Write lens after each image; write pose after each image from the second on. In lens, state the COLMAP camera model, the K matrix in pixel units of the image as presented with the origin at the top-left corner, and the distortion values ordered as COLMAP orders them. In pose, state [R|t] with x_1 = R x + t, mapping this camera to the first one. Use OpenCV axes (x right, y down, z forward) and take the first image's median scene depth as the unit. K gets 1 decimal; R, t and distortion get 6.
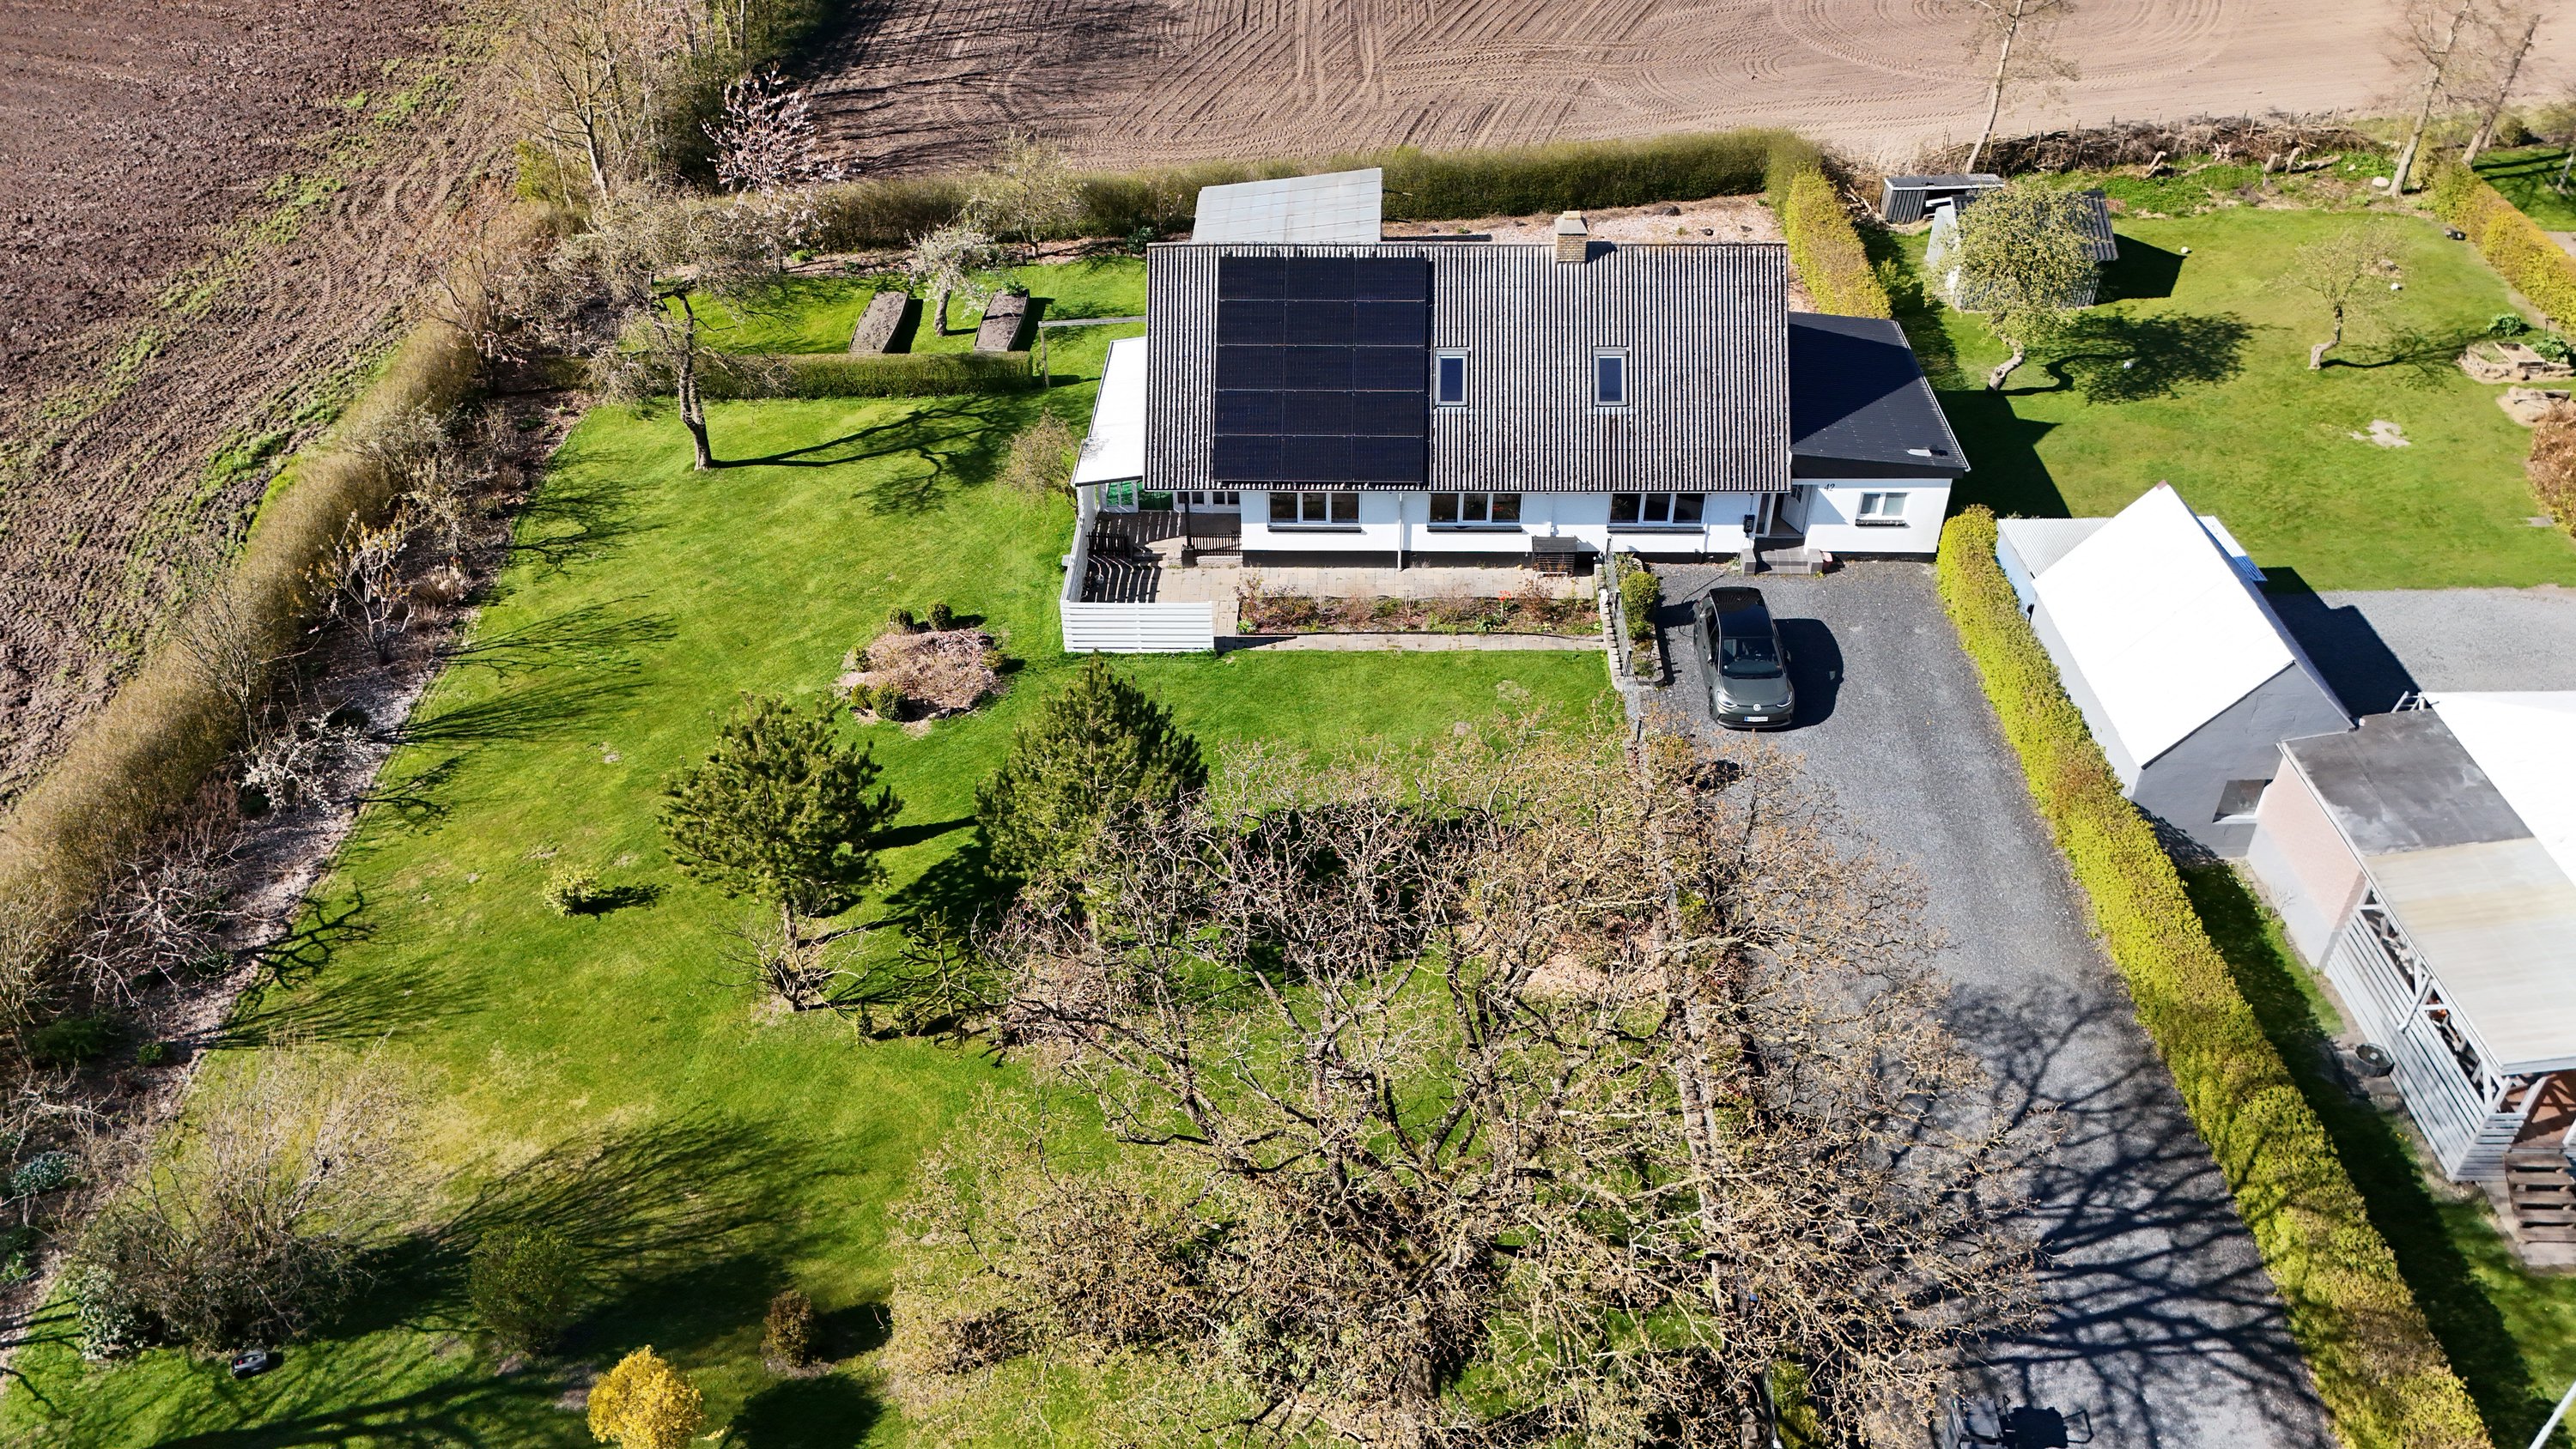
lens RADIAL K [[1881.1, 0, 1288.0], [0, 1881.1, 724.5], [0, 0, 1]] dist [0.107521, -0.136150]
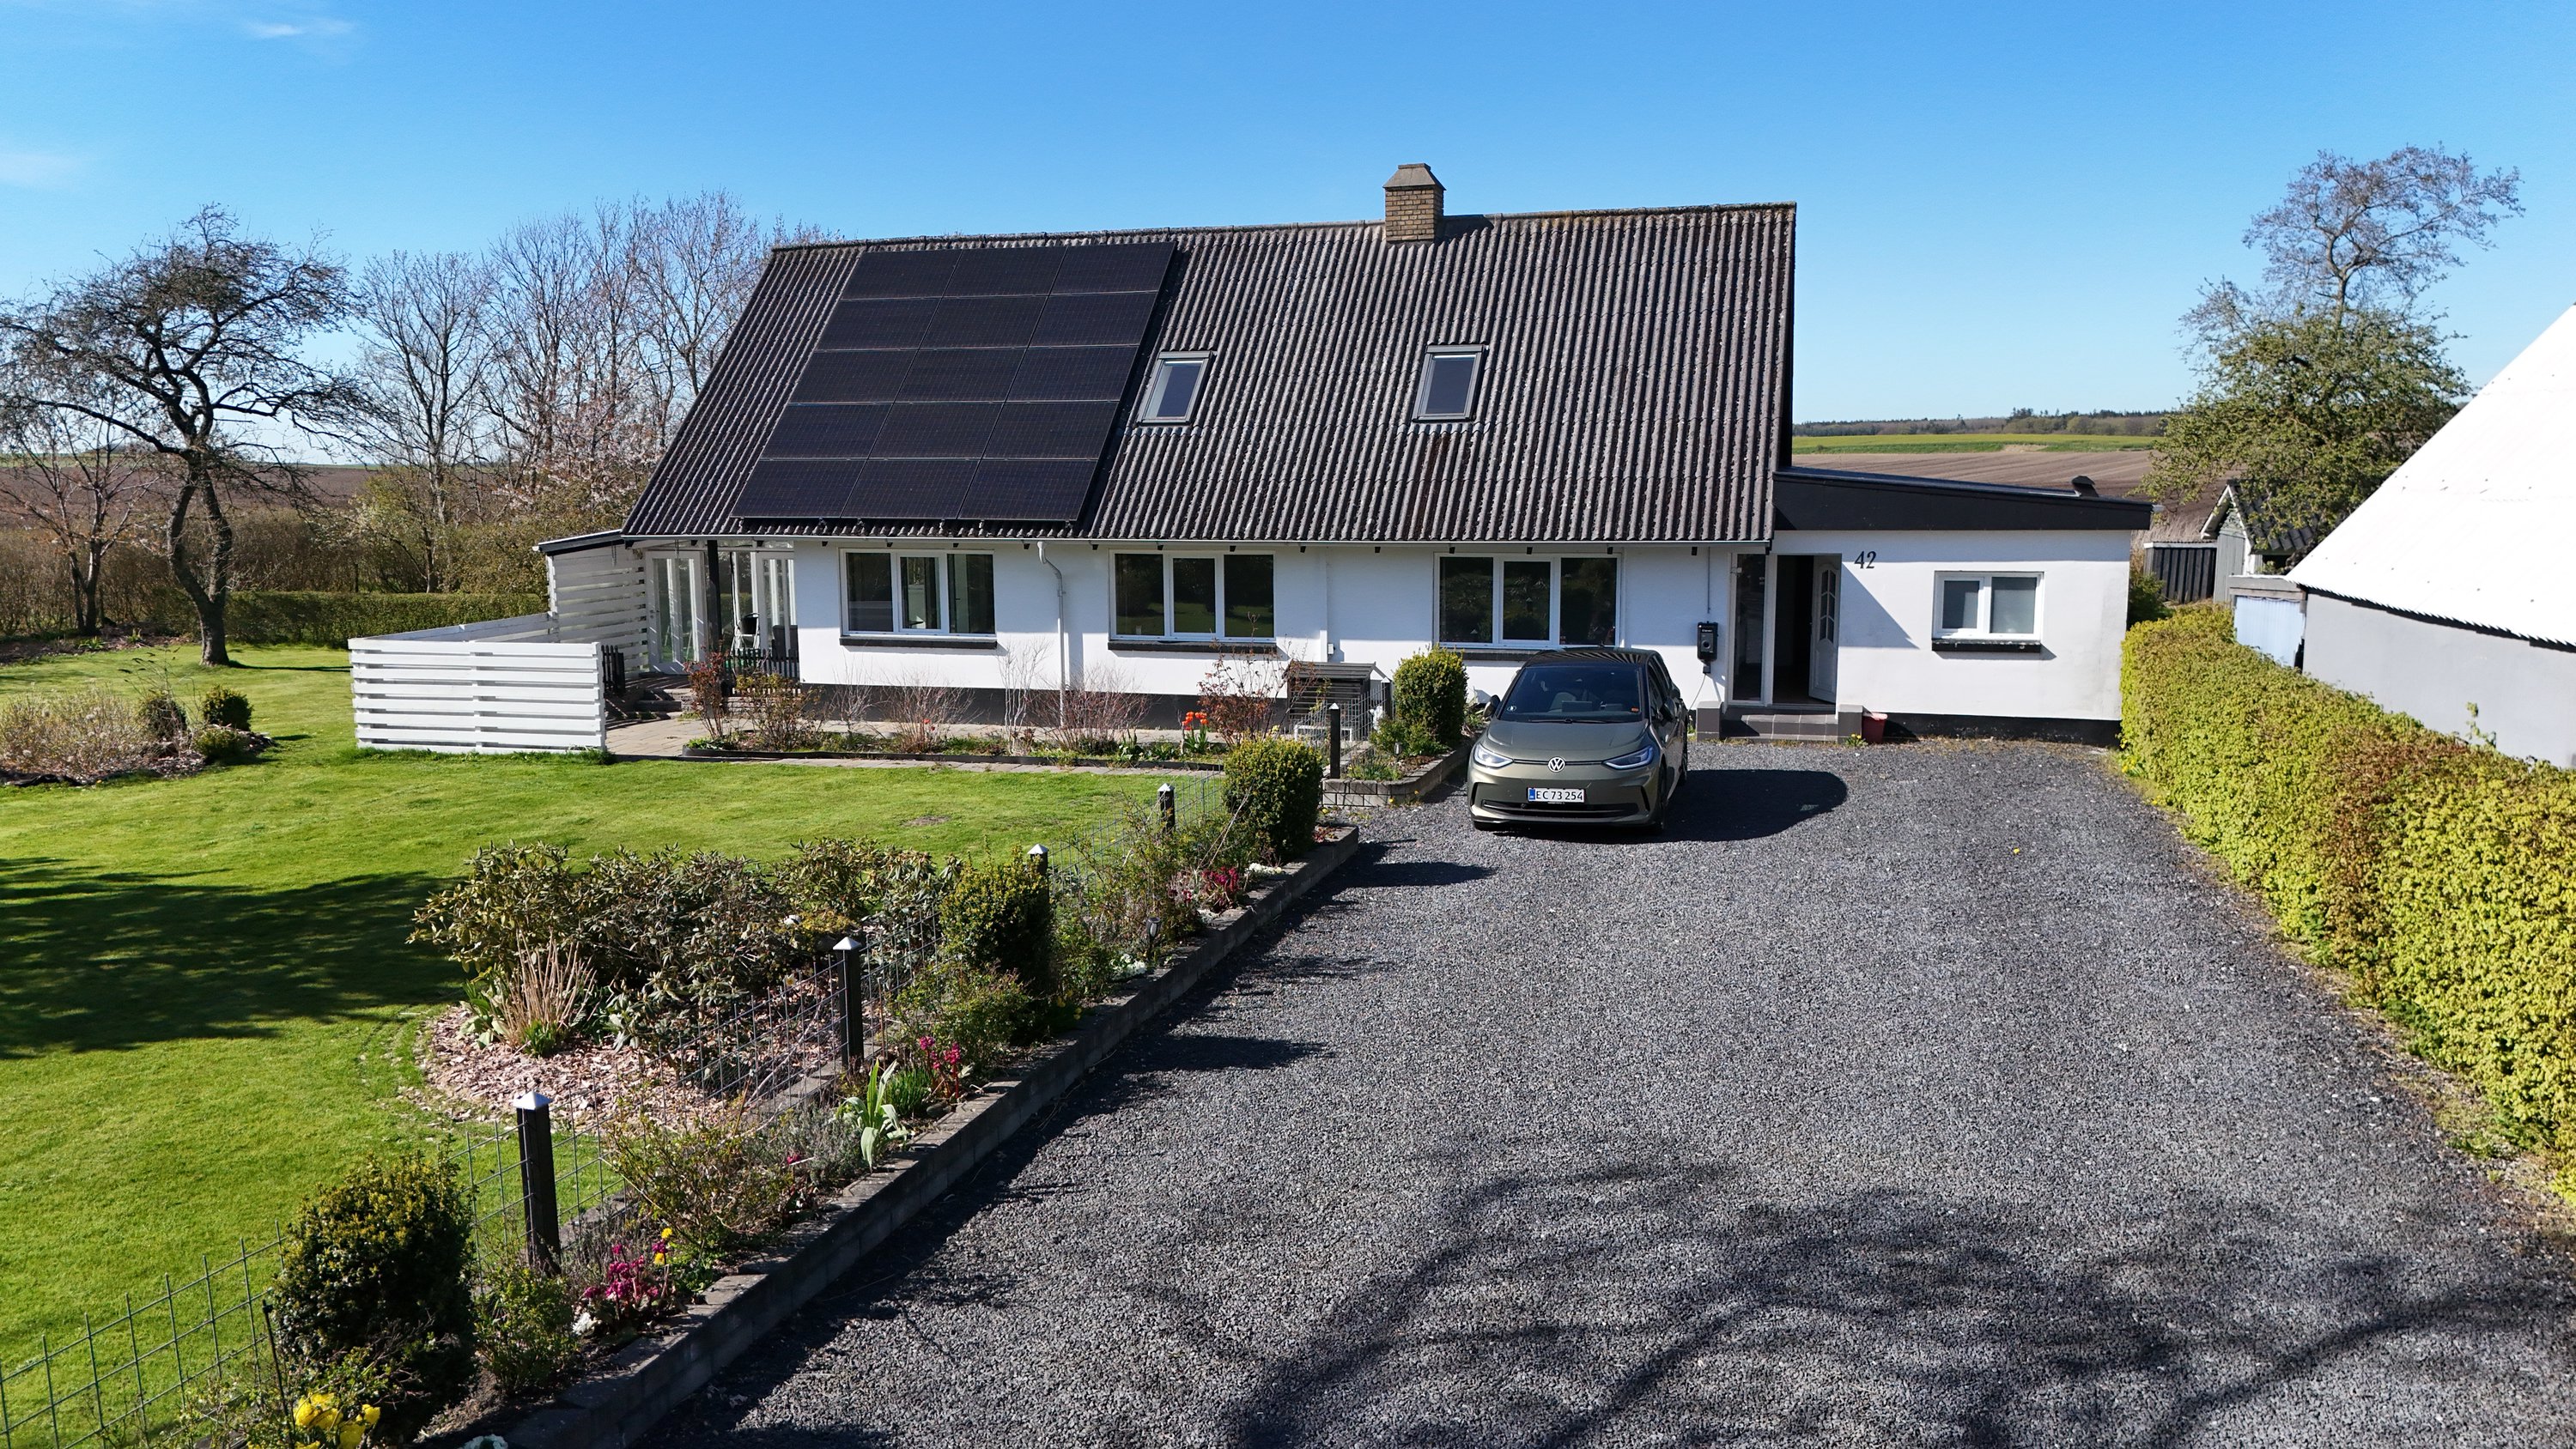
lens RADIAL K [[1881.1, 0, 1288.0], [0, 1881.1, 724.5], [0, 0, 1]] dist [0.107521, -0.136150]
pose [[0.969566, 0.039572, -0.241611, 0.257184], [-0.152273, 0.870227, -0.468528, 0.162224], [0.191716, 0.491060, 0.849768, 0.568319]]
